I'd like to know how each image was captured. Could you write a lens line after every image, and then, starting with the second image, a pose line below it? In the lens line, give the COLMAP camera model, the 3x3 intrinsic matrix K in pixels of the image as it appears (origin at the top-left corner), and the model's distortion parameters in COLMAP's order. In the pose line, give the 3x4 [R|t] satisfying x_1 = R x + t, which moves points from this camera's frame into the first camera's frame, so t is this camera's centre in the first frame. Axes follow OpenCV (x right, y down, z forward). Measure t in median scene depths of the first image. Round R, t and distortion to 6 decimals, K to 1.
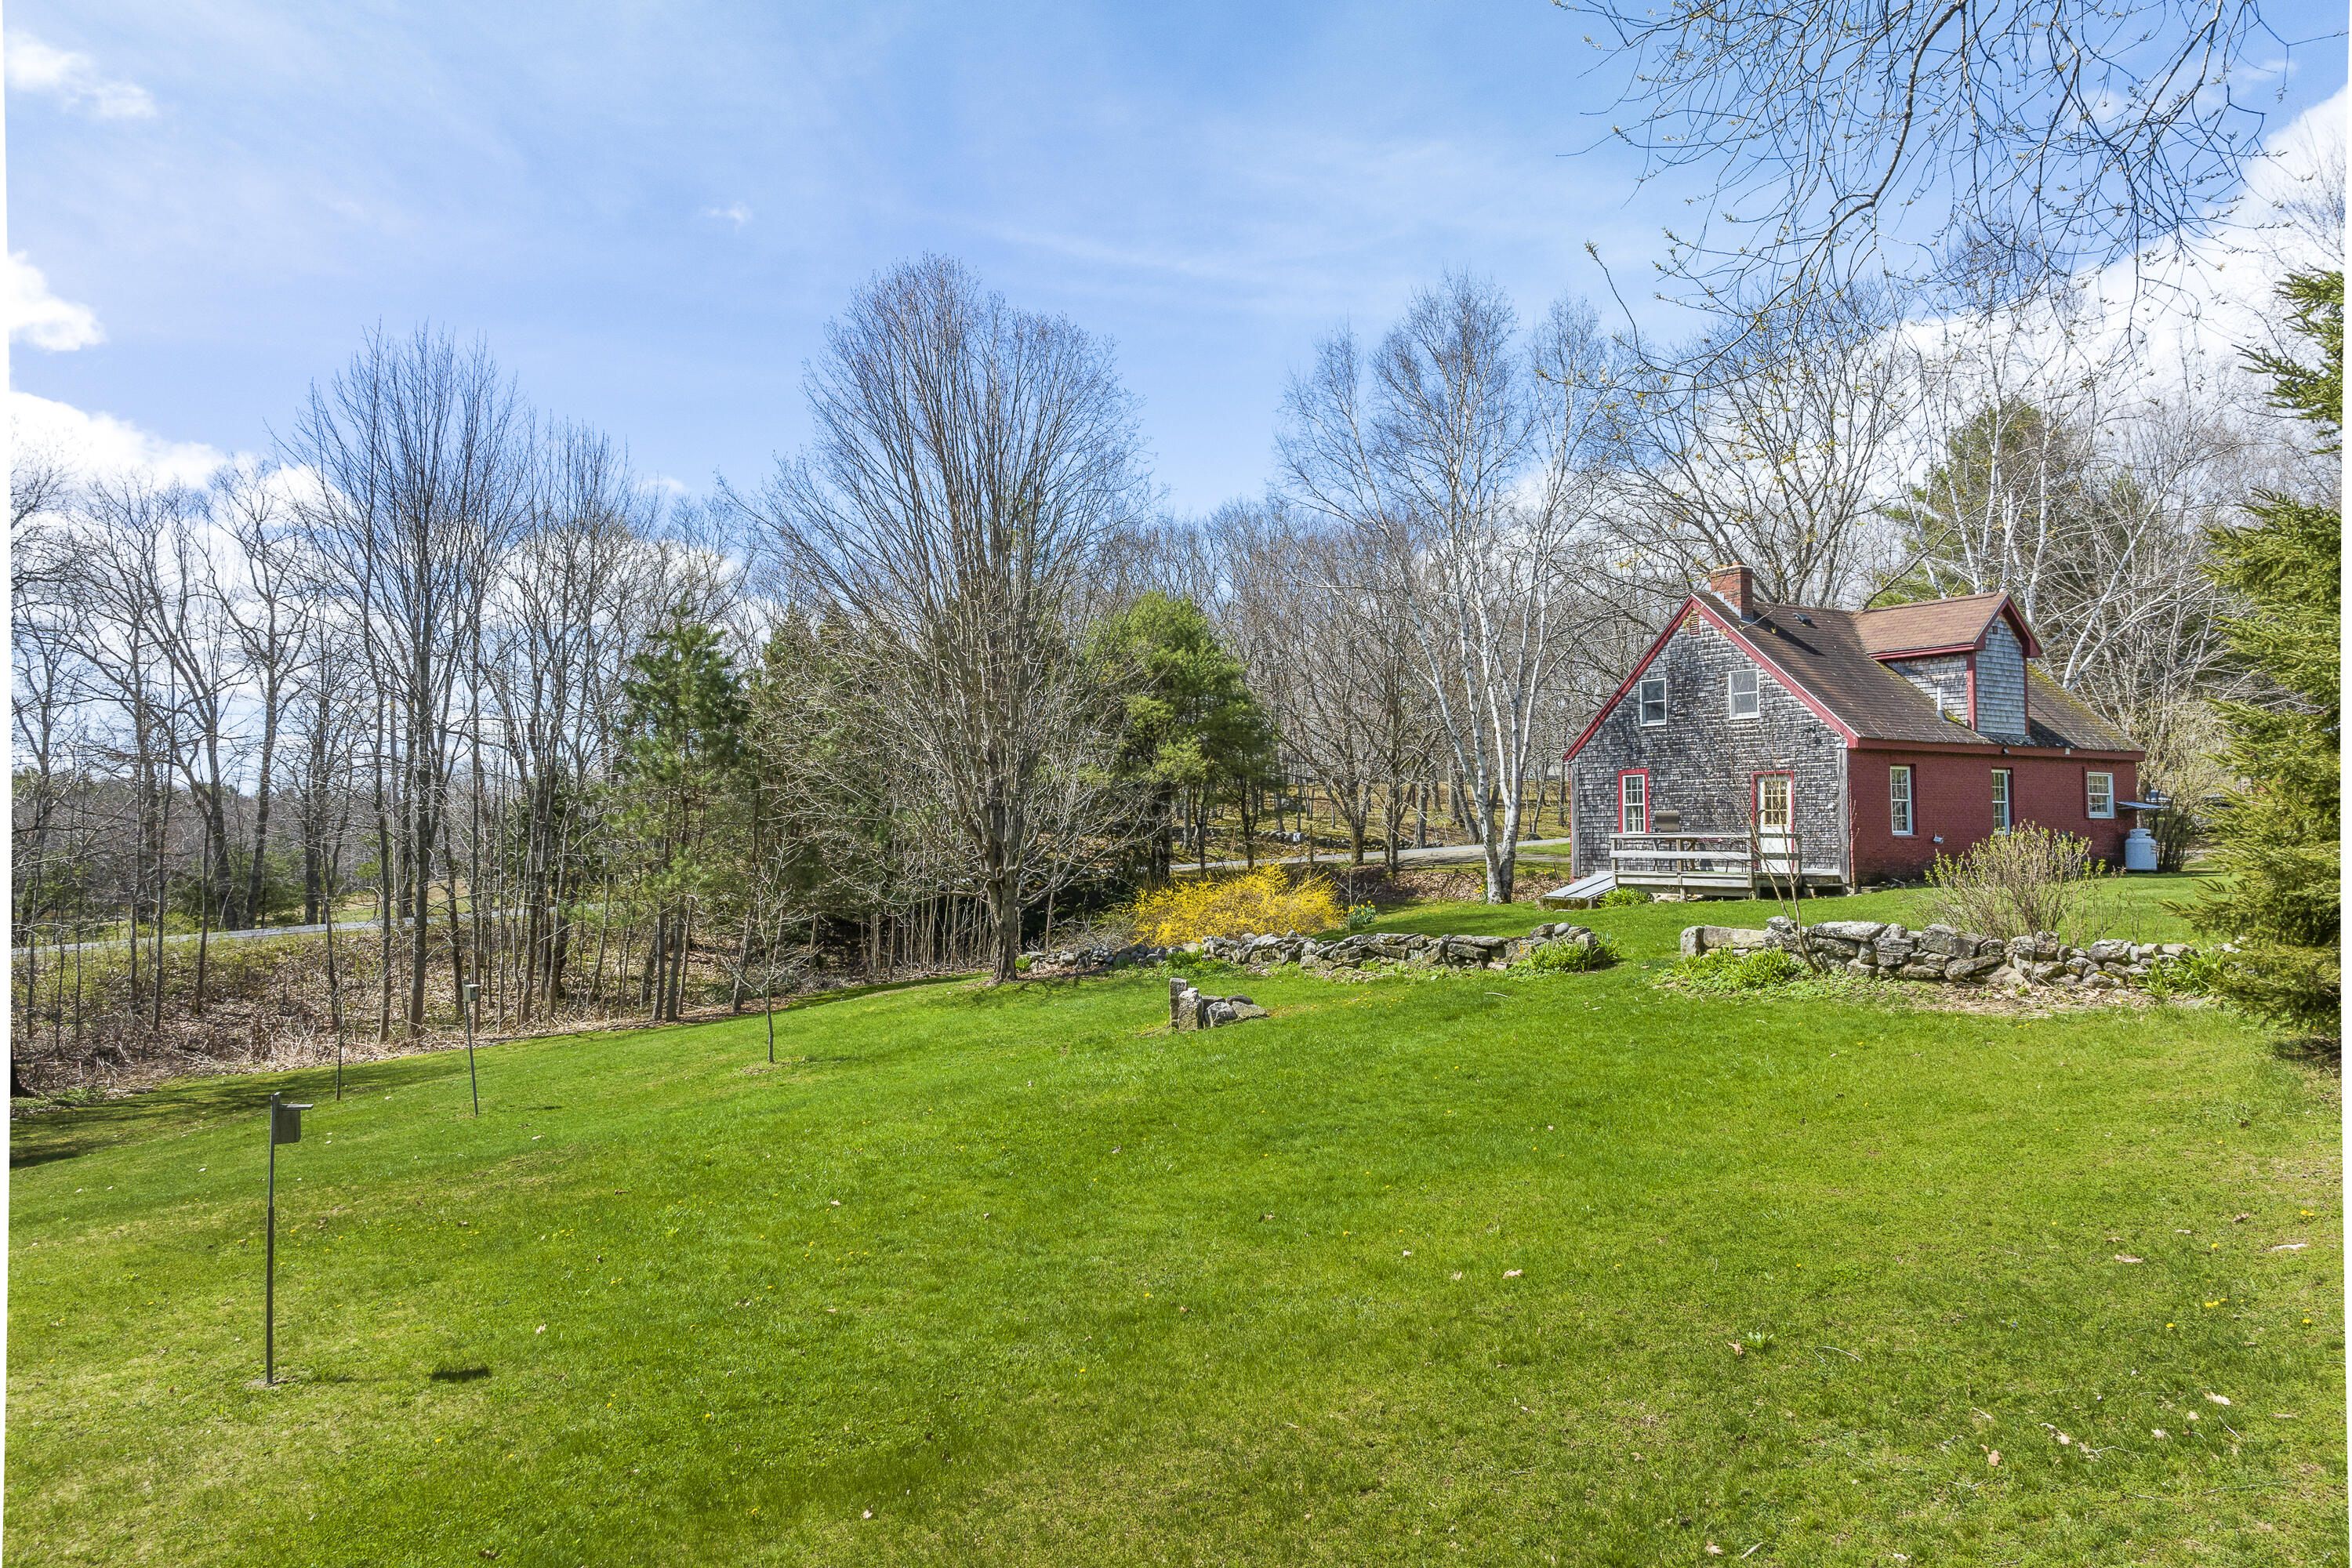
lens RADIAL K [[1613.3, 0, 1169.3], [0, 1613.3, 771.3], [0, 0, 1]] dist [-0.000932, -0.001238]
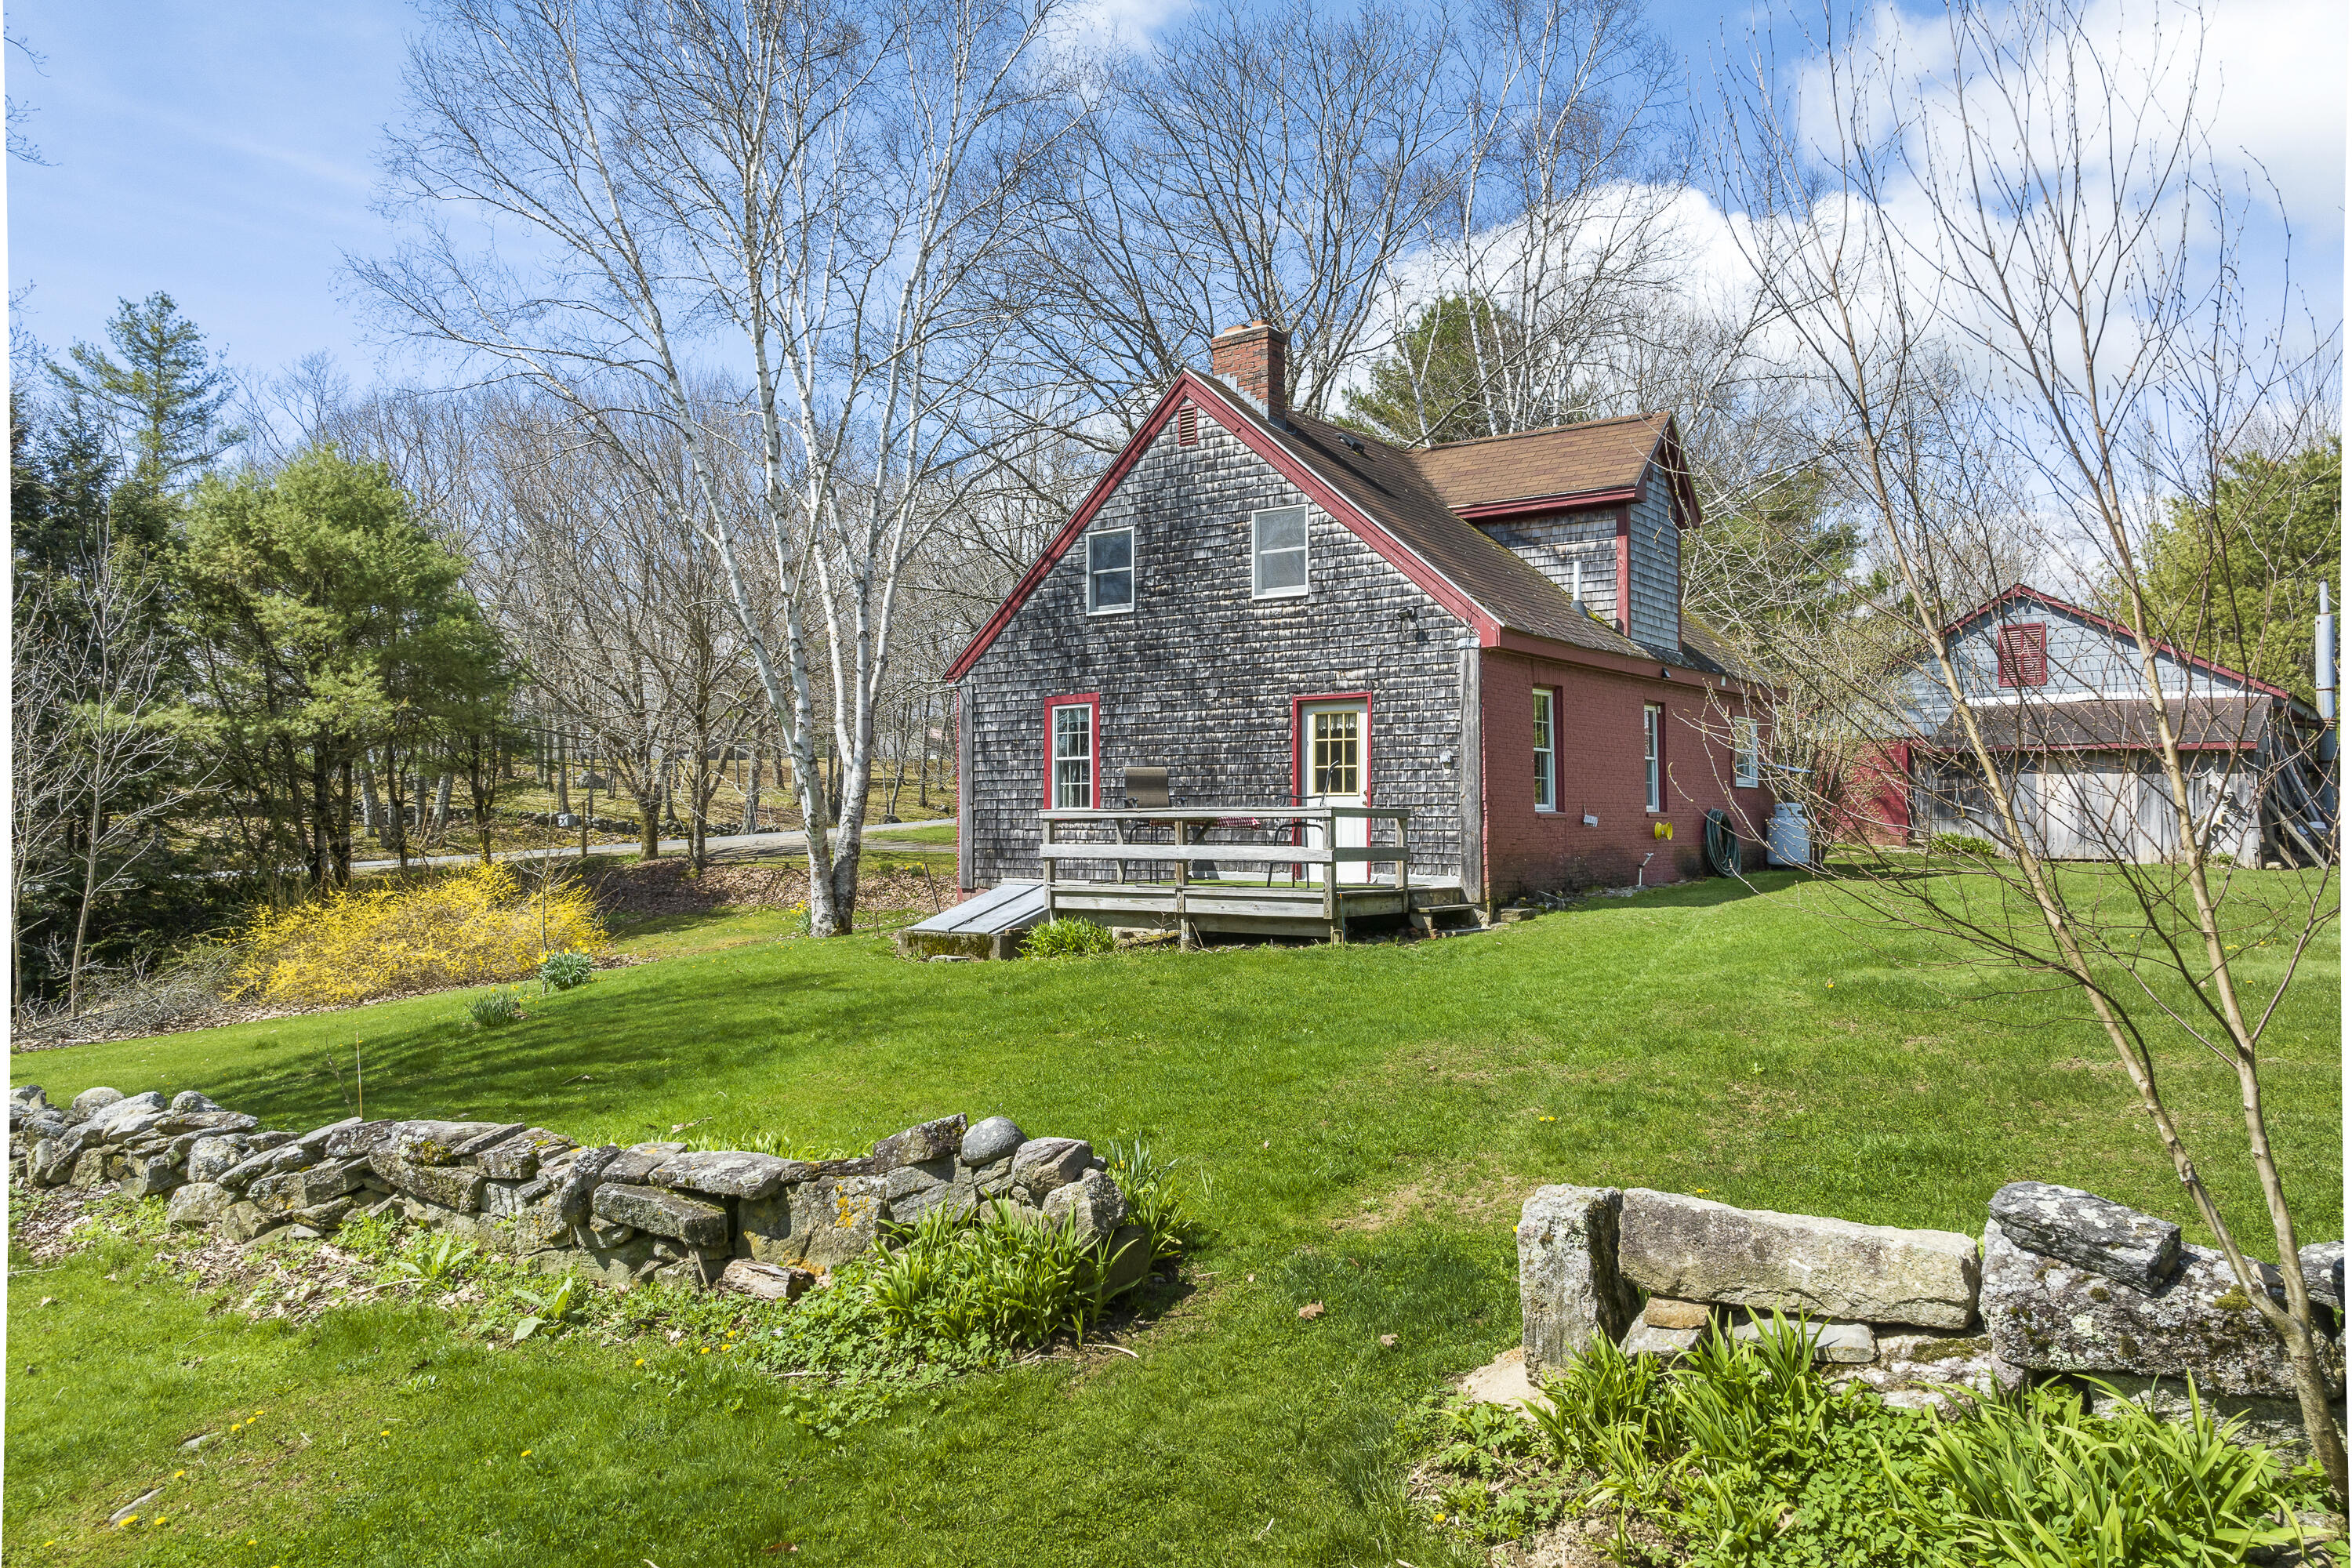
lens RADIAL K [[1613.3, 0, 1169.3], [0, 1613.3, 771.3], [0, 0, 1]] dist [-0.000932, -0.001238]
pose [[0.924011, 0.009092, 0.382258, 0.110211], [-0.013167, 0.999881, 0.008046, 0.020625], [-0.382140, -0.012467, 0.924020, 0.488010]]
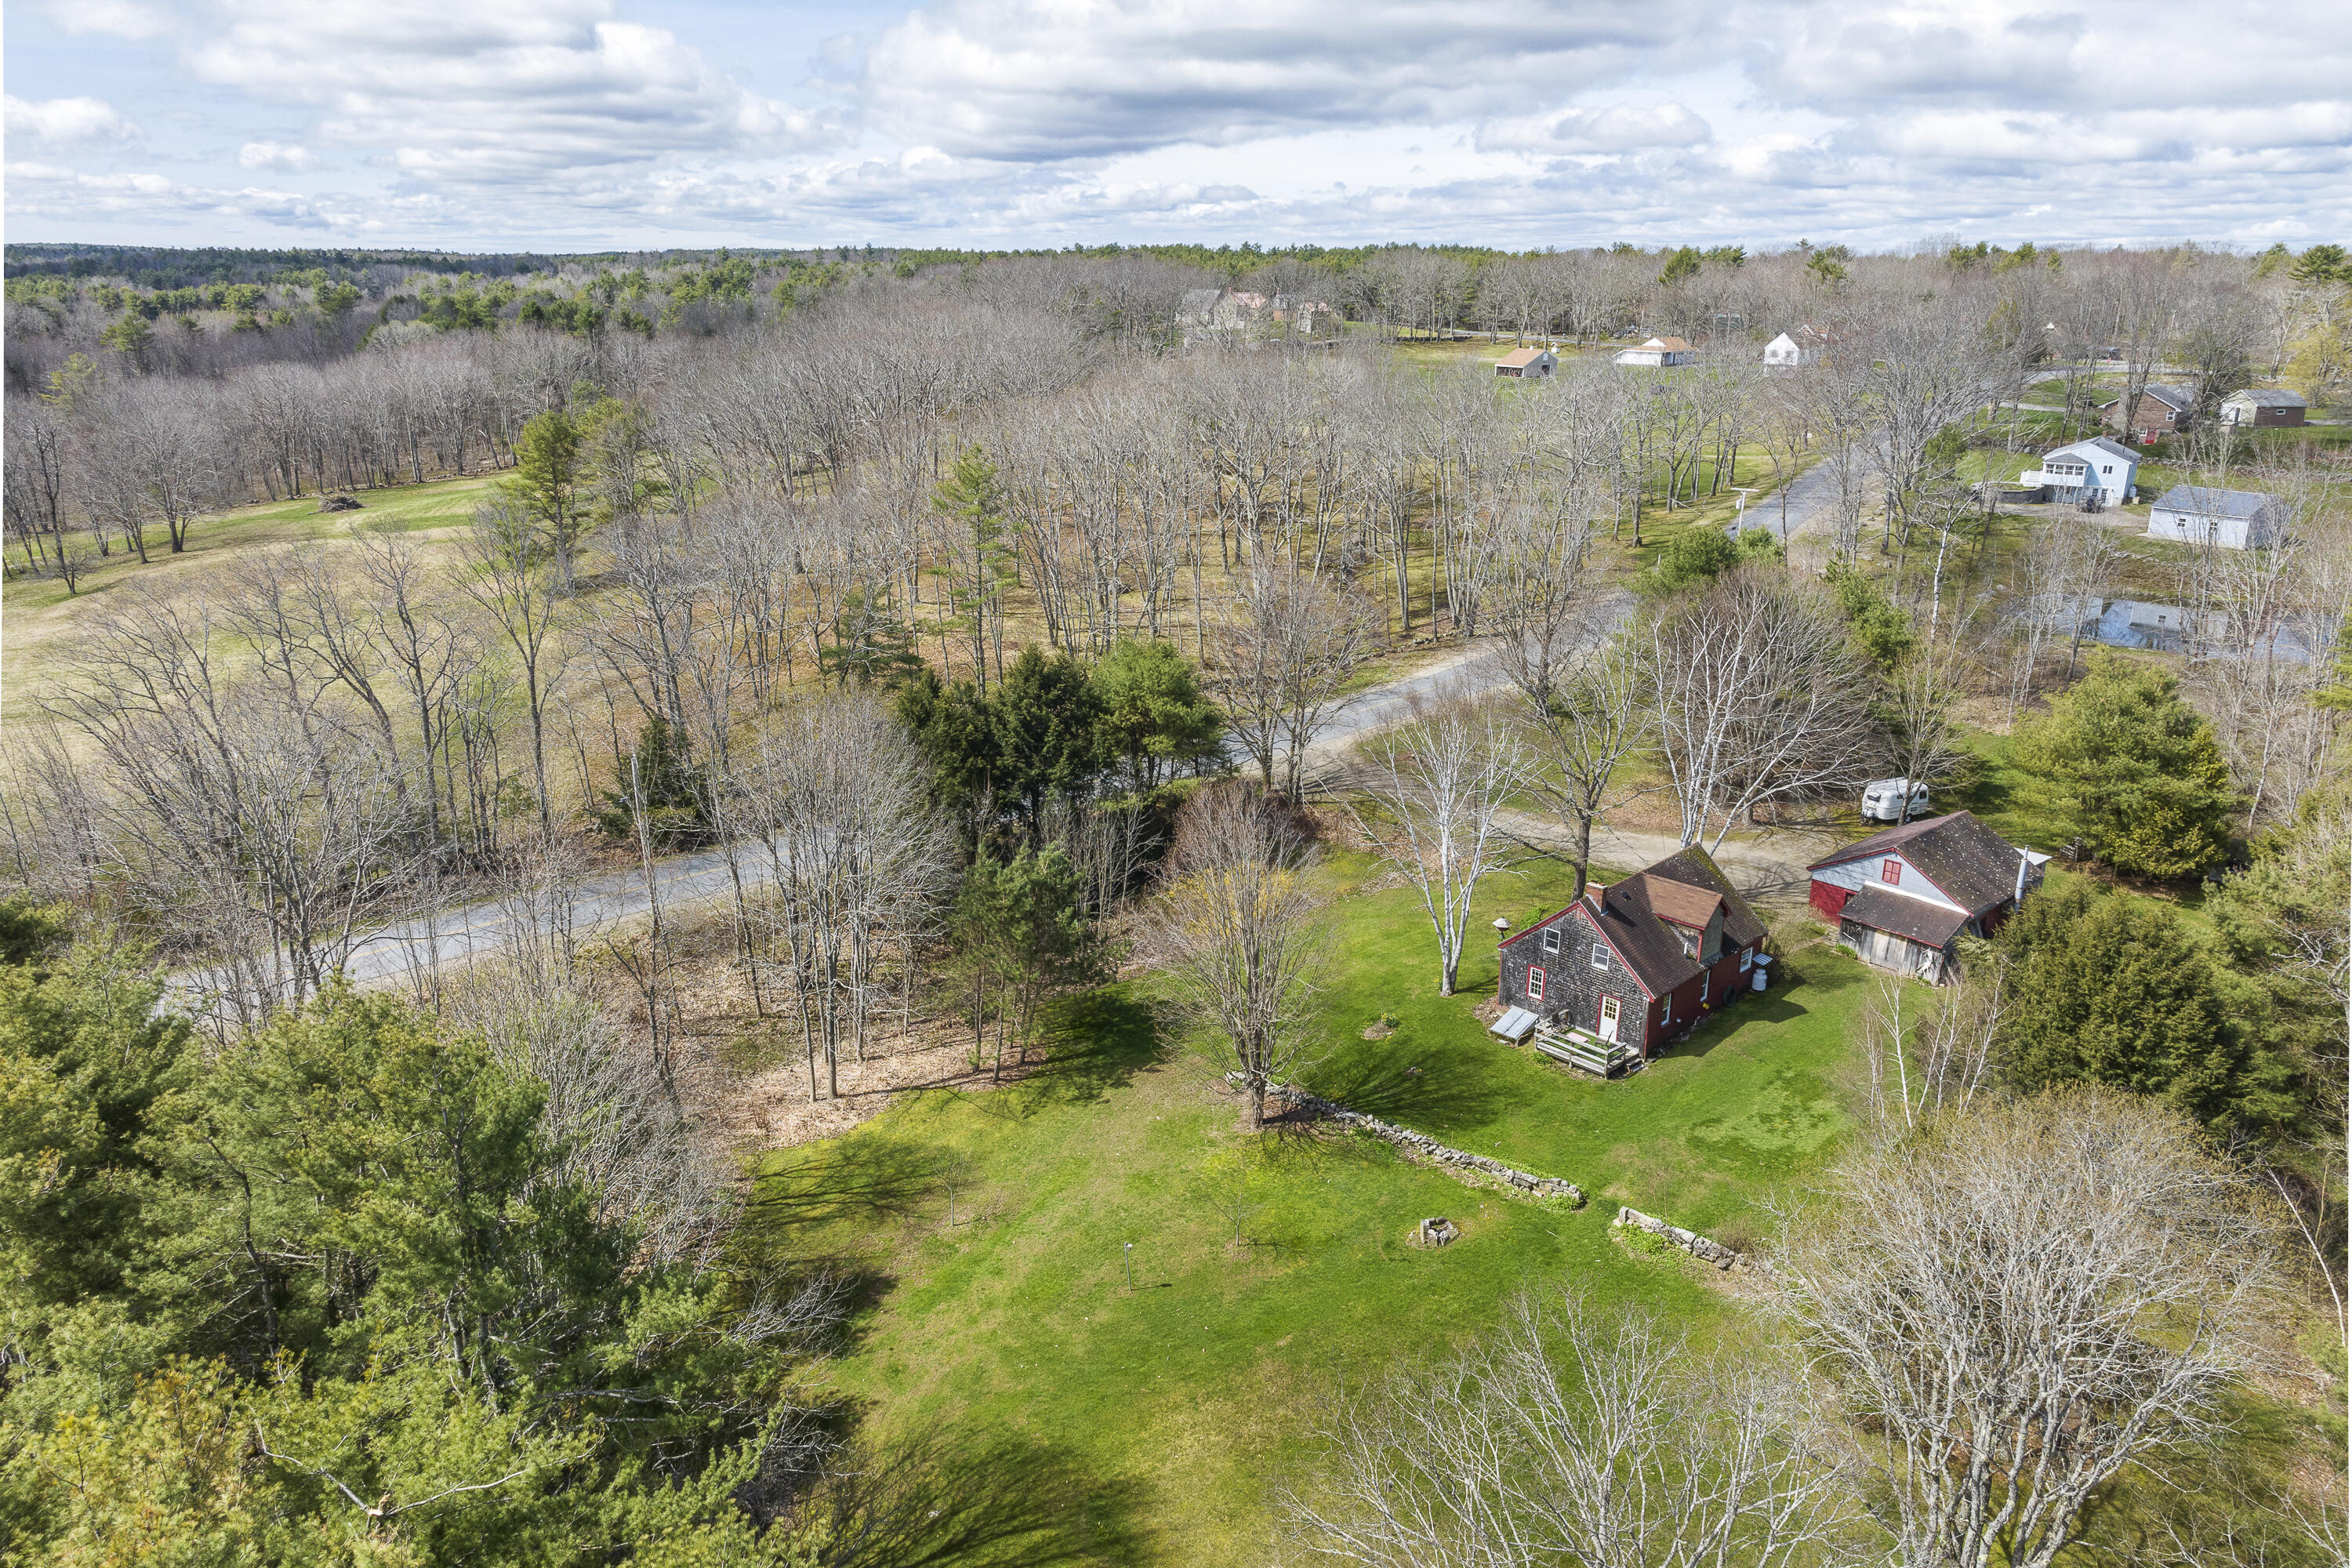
lens RADIAL K [[1613.3, 0, 1169.3], [0, 1613.3, 771.3], [0, 0, 1]] dist [-0.000932, -0.001238]
pose [[0.972528, -0.066167, 0.223184, -0.604807], [-0.014079, 0.940280, 0.340112, -0.930391], [-0.232360, -0.333910, 0.913517, -0.661010]]
